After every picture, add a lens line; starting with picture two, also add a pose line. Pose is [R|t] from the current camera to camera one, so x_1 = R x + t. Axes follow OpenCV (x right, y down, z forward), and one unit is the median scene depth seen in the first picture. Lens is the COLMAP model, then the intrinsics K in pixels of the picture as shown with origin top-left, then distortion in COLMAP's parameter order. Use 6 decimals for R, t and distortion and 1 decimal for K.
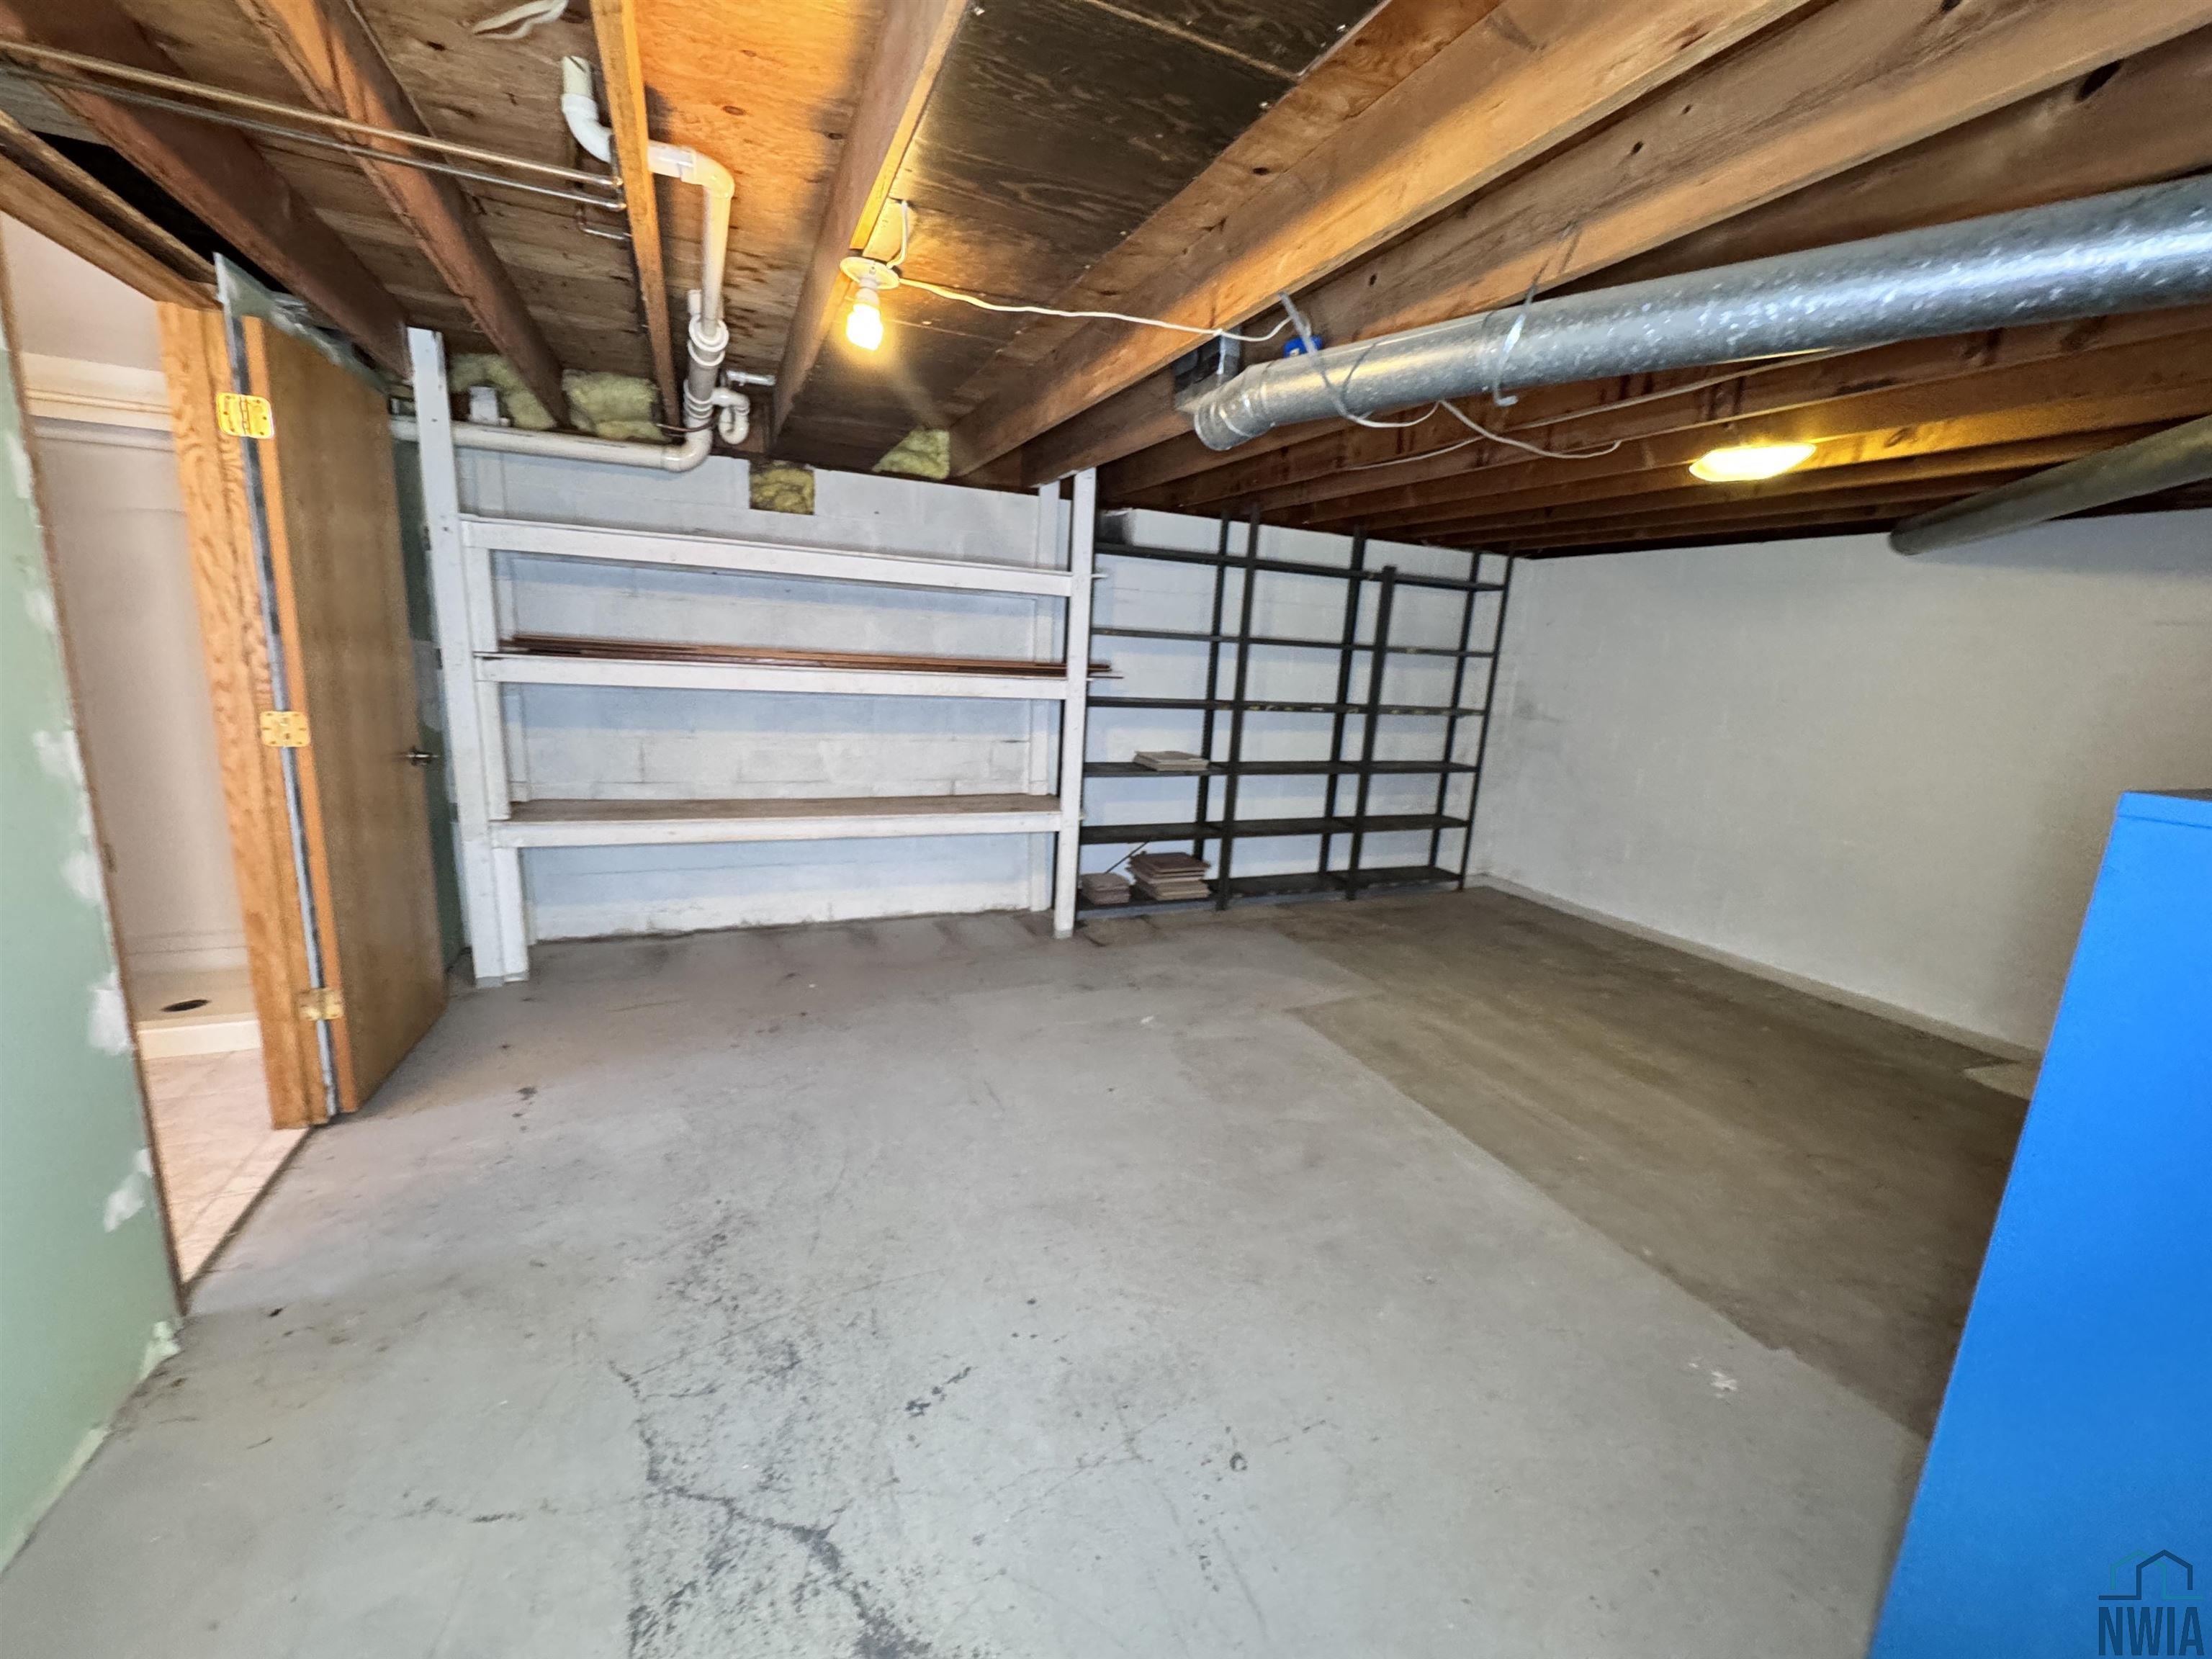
lens RADIAL K [[886.4, 0, 1110.4], [0, 886.4, 832.2], [0, 0, 1]] dist [-0.004210, 0.000453]
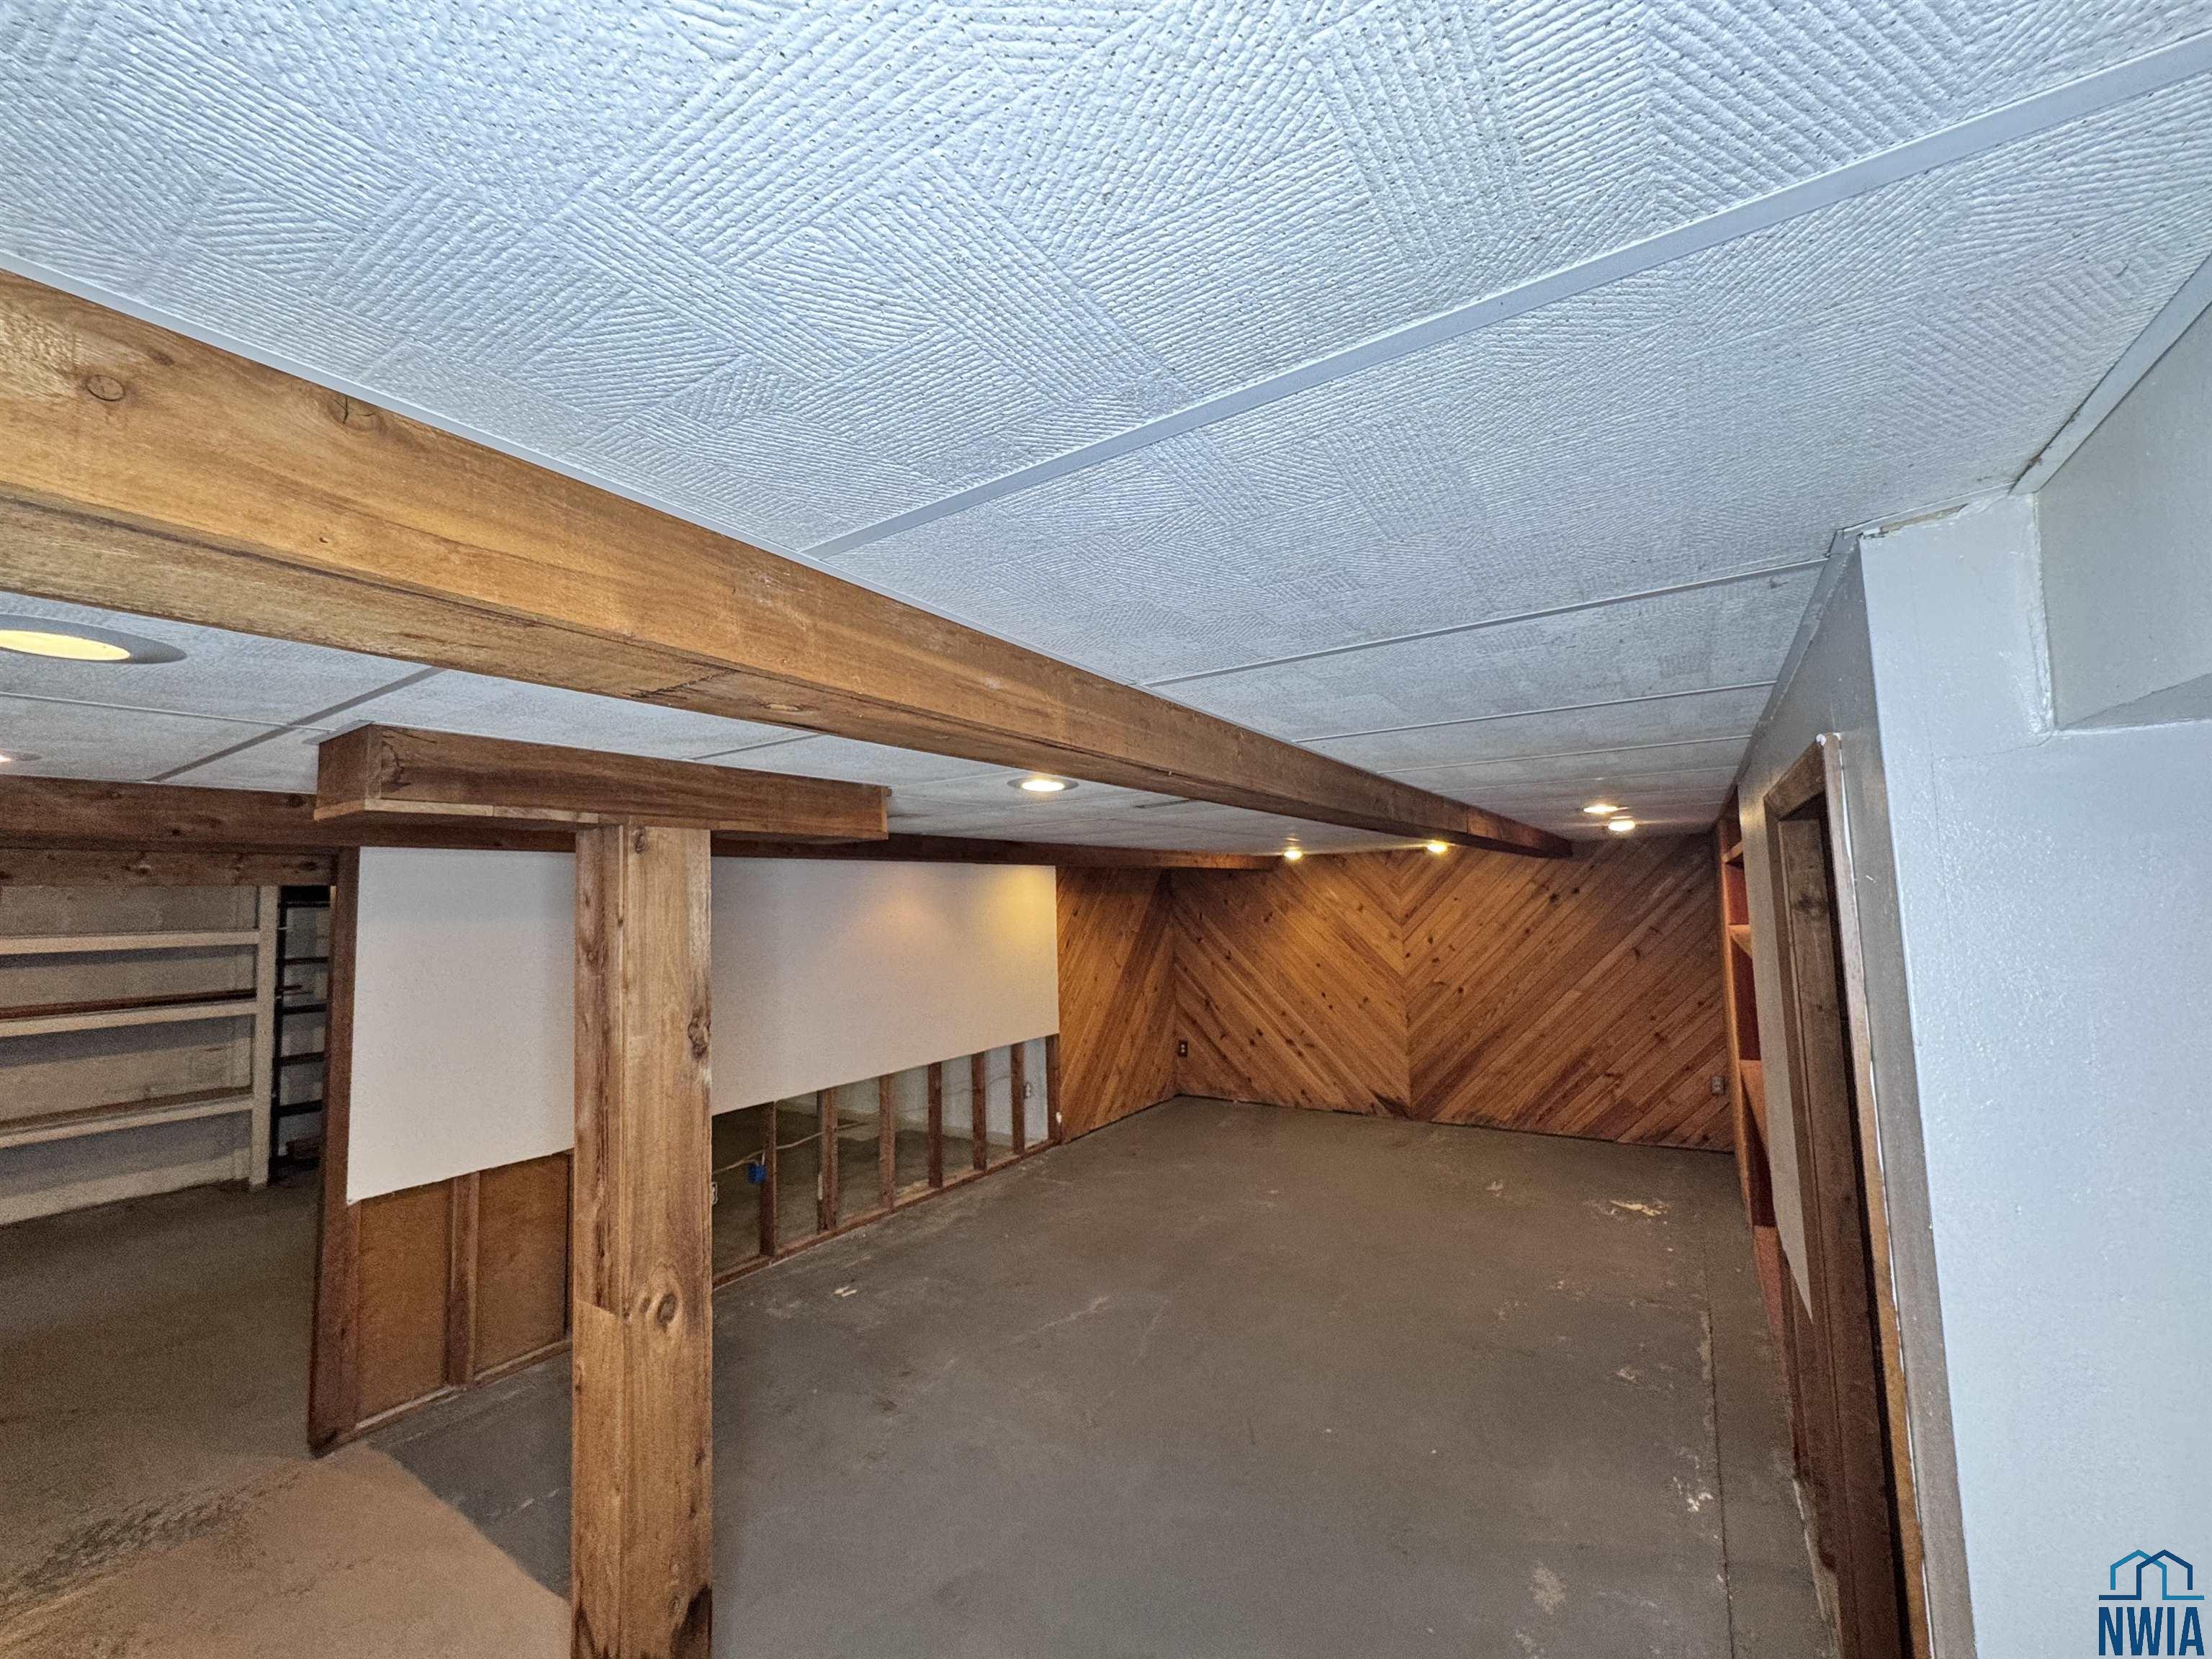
lens RADIAL K [[886.4, 0, 1101.8], [0, 886.4, 823.0], [0, 0, 1]] dist [-0.004210, 0.000453]
pose [[0.843524, -0.030366, 0.536233, 0.344190], [0.182737, 0.955063, -0.233372, 0.138958], [-0.505049, 0.294845, 0.811167, -0.945849]]
